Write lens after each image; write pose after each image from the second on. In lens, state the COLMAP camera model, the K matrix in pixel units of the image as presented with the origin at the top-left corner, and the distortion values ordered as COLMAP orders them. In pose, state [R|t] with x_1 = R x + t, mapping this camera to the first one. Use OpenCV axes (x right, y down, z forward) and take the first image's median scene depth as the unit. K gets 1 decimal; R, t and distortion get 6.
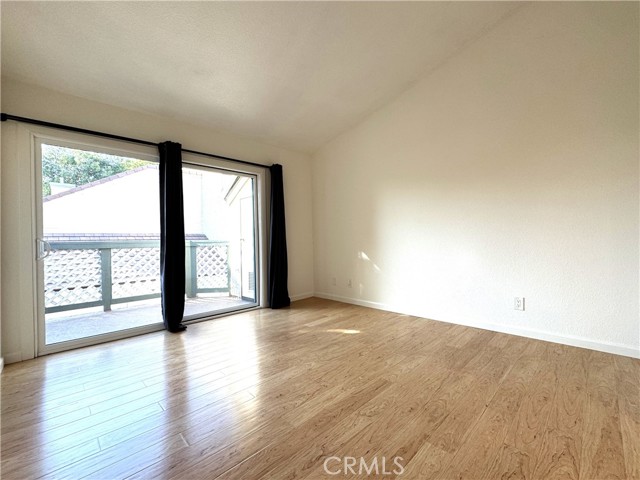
lens RADIAL K [[276.9, 0, 321.7], [0, 276.9, 240.7], [0, 0, 1]] dist [-0.000818, 0.000387]
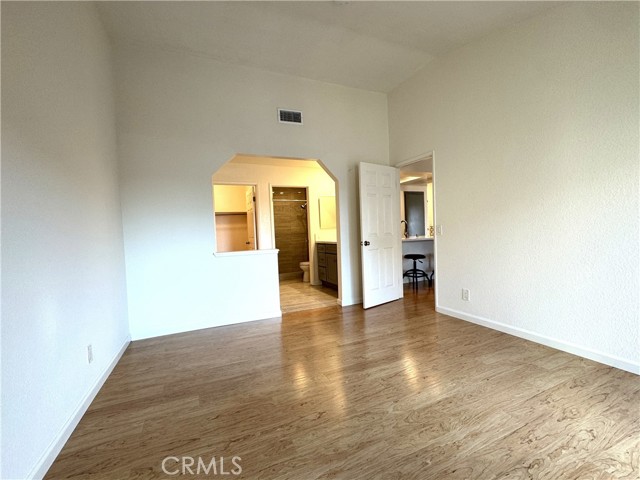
lens RADIAL K [[276.9, 0, 317.8], [0, 276.9, 238.1], [0, 0, 1]] dist [-0.000818, 0.000387]
pose [[-0.929333, 0.054868, 0.365144, -0.109068], [0.063983, 0.997868, 0.012900, -0.041889], [-0.363657, 0.035352, -0.930862, 1.287342]]
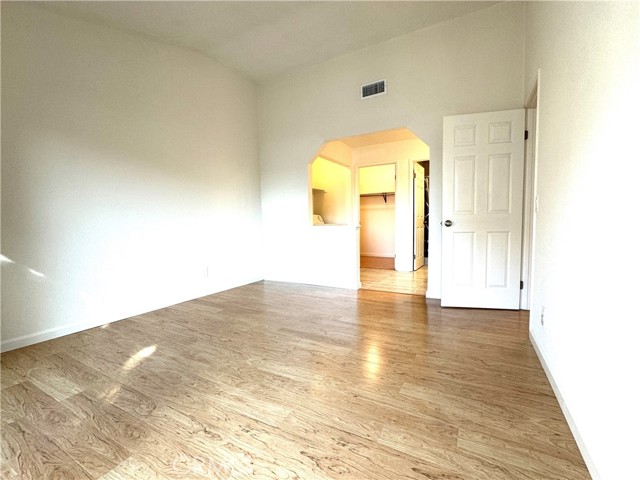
lens RADIAL K [[276.9, 0, 316.8], [0, 276.9, 240.4], [0, 0, 1]] dist [-0.000818, 0.000387]
pose [[-0.271798, -0.032548, 0.961804, -0.676519], [0.024713, 0.998862, 0.040786, 0.020898], [-0.962037, 0.034854, -0.270684, 0.740645]]
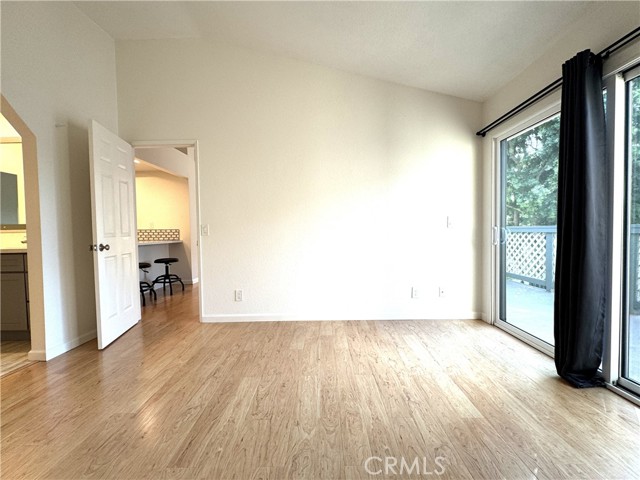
lens RADIAL K [[276.9, 0, 320.9], [0, 276.9, 240.3], [0, 0, 1]] dist [-0.000818, 0.000387]
pose [[-0.710800, 0.059645, -0.700860, 0.265552], [0.035064, 0.998164, 0.049386, -0.026532], [0.702519, 0.010529, -0.711587, 1.068473]]
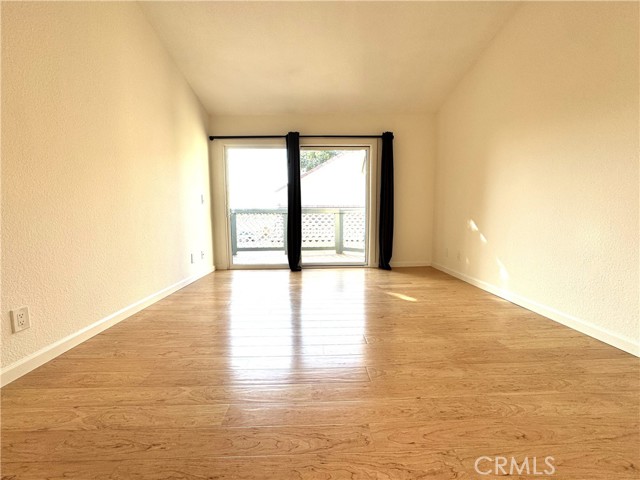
lens RADIAL K [[257.3, 0, 321.2], [0, 257.3, 240.9], [0, 0, 1]] dist [-0.001133, 0.000707]
pose [[0.733391, 0.083458, -0.674665, 0.455231], [-0.010290, 0.993685, 0.111736, 0.027209], [0.679729, -0.075004, 0.729618, 0.149196]]
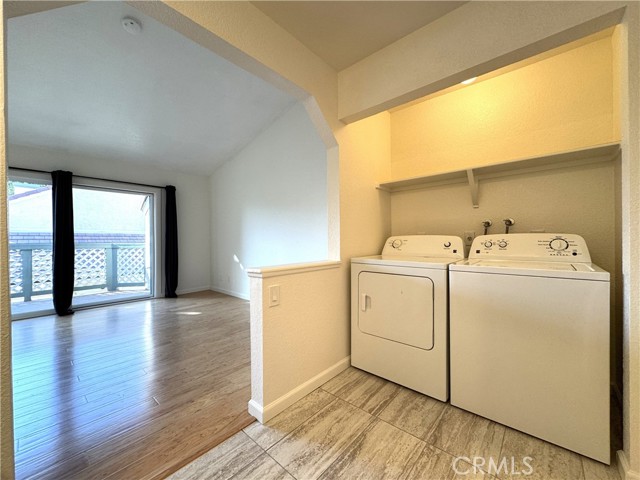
lens RADIAL K [[257.3, 0, 320.8], [0, 257.3, 240.5], [0, 0, 1]] dist [-0.001133, 0.000707]
pose [[0.997209, 0.015190, 0.073102, 0.606256], [-0.015261, 0.999883, 0.000414, -0.045511], [-0.073087, -0.001529, 0.997324, -0.311100]]
